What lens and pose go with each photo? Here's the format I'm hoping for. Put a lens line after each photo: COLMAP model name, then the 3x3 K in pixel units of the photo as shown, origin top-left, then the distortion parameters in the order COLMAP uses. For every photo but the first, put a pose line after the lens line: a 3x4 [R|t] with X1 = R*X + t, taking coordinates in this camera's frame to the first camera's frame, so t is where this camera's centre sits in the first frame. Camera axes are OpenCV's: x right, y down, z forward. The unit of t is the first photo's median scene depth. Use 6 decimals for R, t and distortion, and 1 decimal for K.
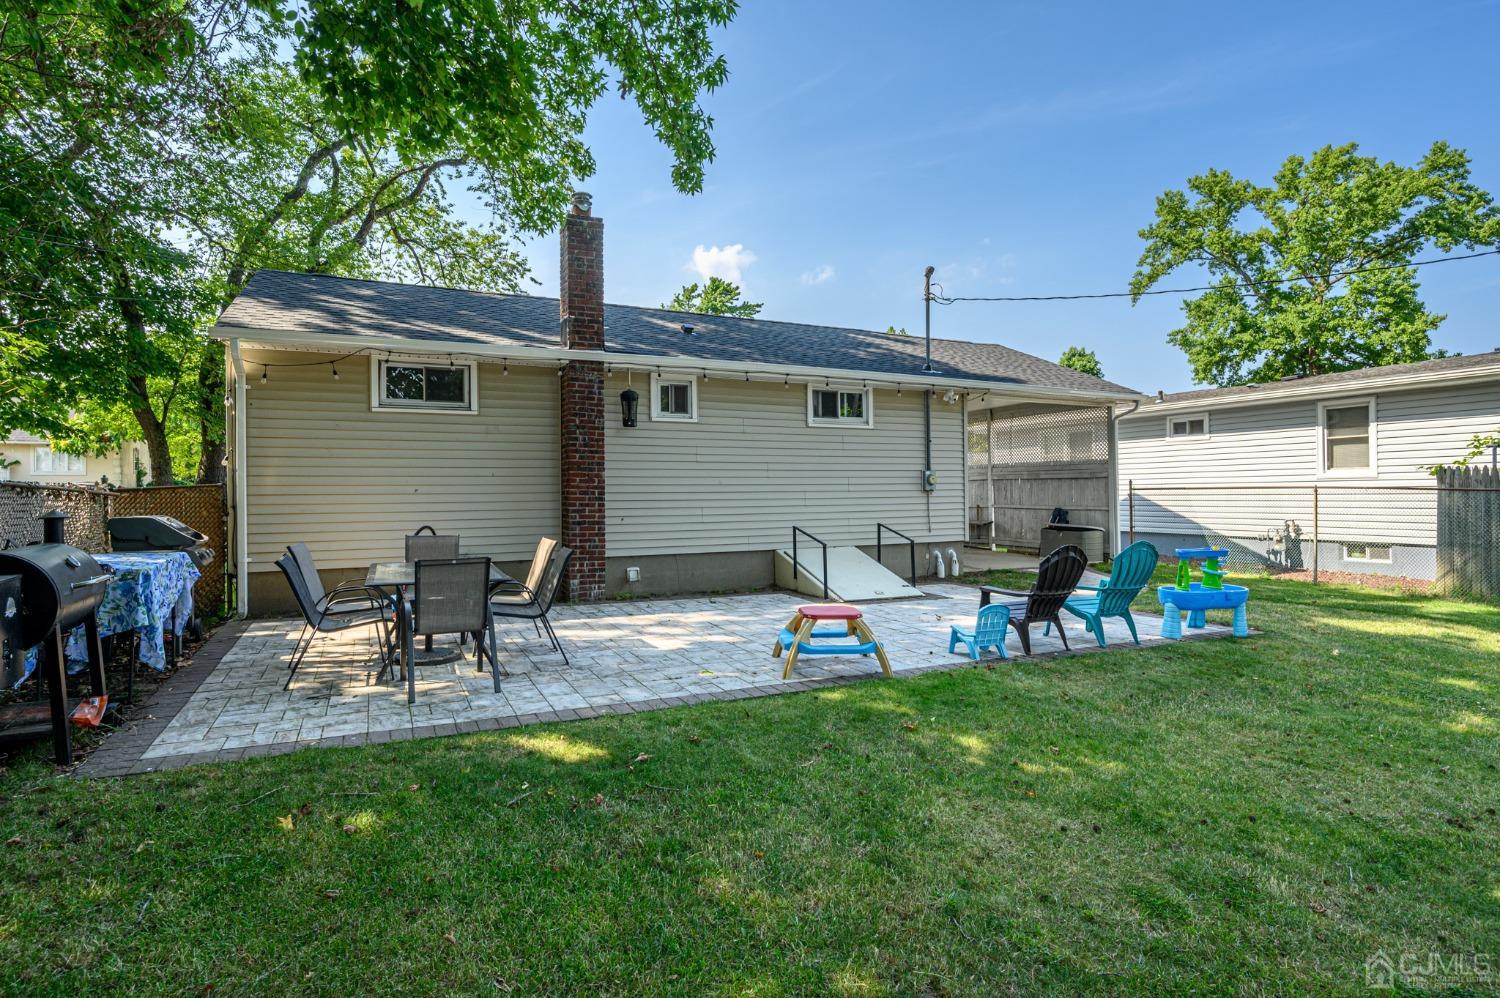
lens RADIAL K [[768.4, 0, 739.0], [0, 768.4, 493.6], [0, 0, 1]] dist [-0.002636, 0.000644]
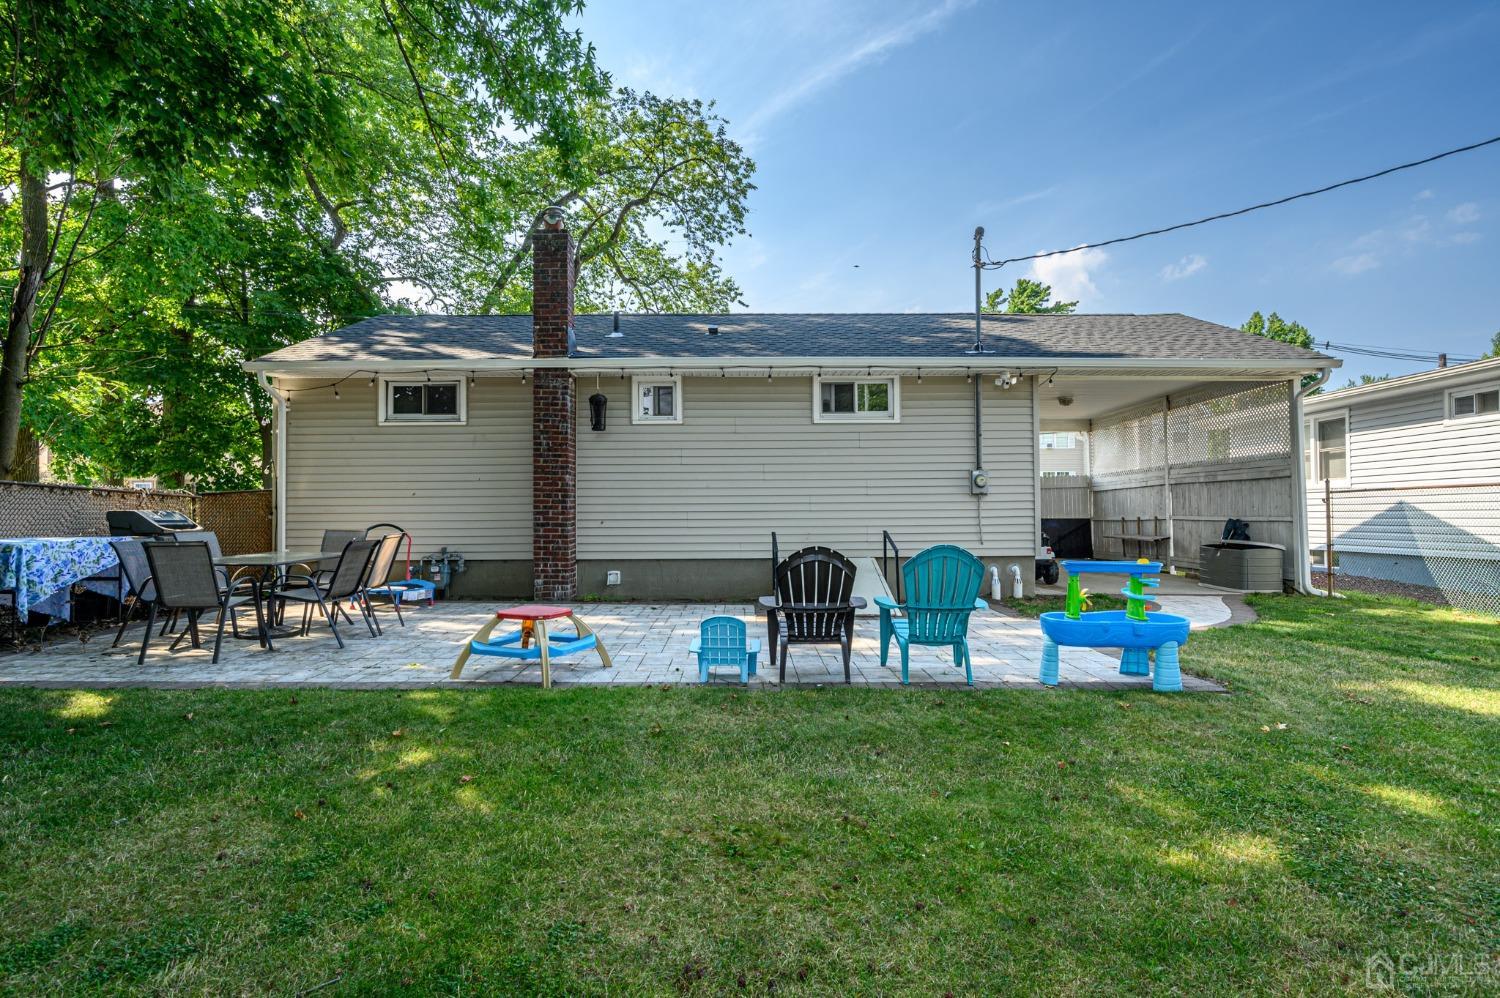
lens RADIAL K [[768.4, 0, 745.0], [0, 768.4, 502.1], [0, 0, 1]] dist [-0.002636, 0.000644]
pose [[0.905874, -0.005031, -0.423518, 0.400005], [-0.001683, 0.999879, -0.015478, 0.019600], [0.423545, 0.014734, 0.905755, 0.147551]]
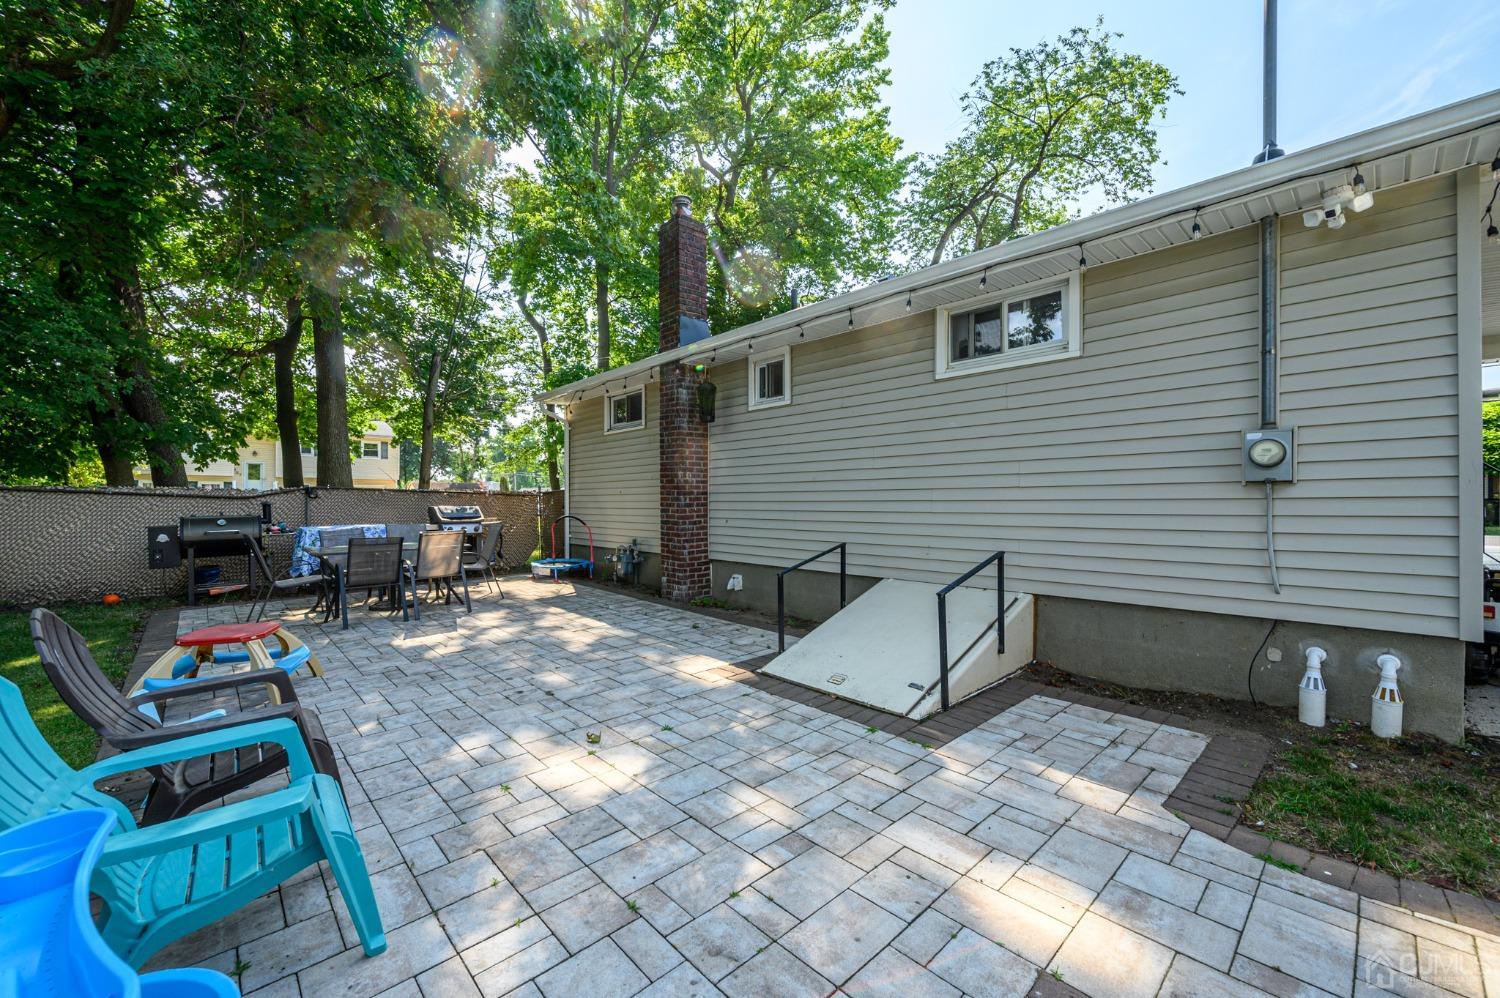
lens RADIAL K [[591.6, 0, 742.1], [0, 591.6, 504.8], [0, 0, 1]] dist [0.001741, -0.000388]
pose [[0.303518, 0.009416, -0.952779, 0.483066], [-0.004789, 0.999954, 0.008357, 0.006385], [0.952814, 0.002026, 0.303549, 0.717331]]
